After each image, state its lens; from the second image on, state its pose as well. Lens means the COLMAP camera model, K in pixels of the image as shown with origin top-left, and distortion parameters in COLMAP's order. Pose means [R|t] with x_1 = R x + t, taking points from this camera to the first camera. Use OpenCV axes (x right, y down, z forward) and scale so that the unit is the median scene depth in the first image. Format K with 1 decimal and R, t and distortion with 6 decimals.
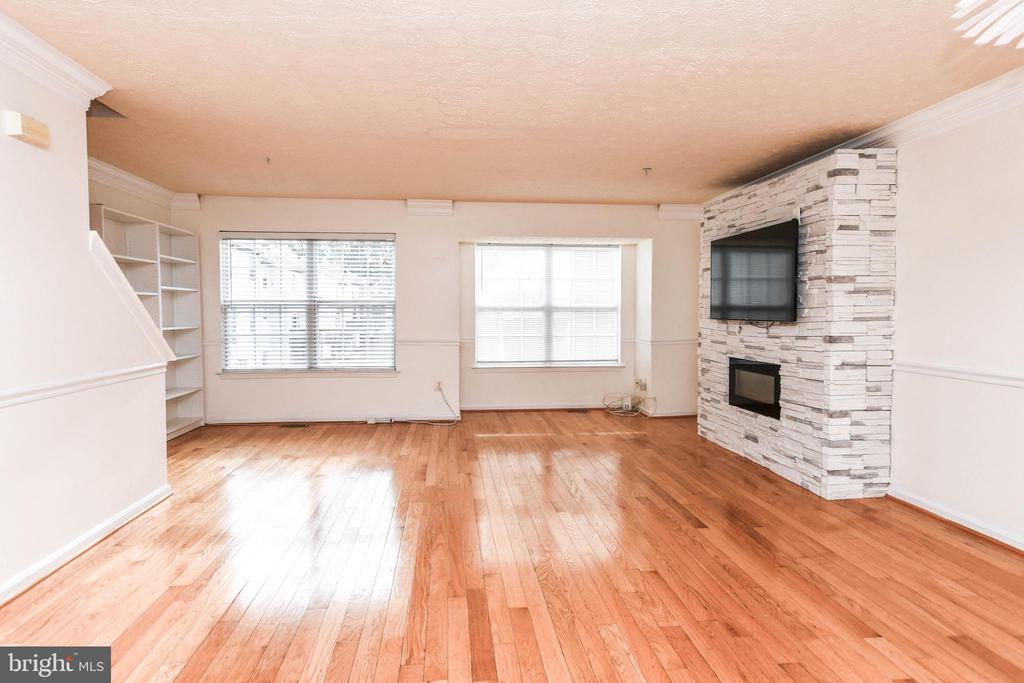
lens RADIAL K [[552.9, 0, 510.1], [0, 552.9, 315.1], [0, 0, 1]] dist [0.002833, 0.002016]
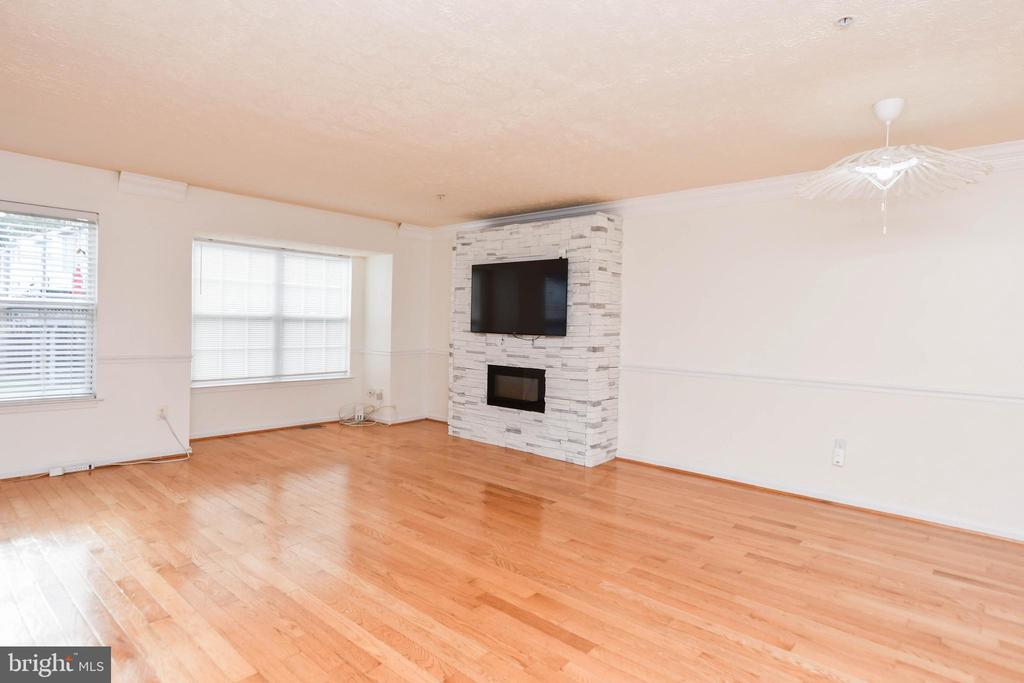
lens RADIAL K [[552.9, 0, 510.1], [0, 552.9, 315.1], [0, 0, 1]] dist [0.002833, 0.002016]
pose [[0.737946, 0.026779, 0.674329, -0.434361], [-0.017462, 0.999636, -0.020589, -0.007847], [-0.674634, 0.003418, 0.738144, 0.111436]]
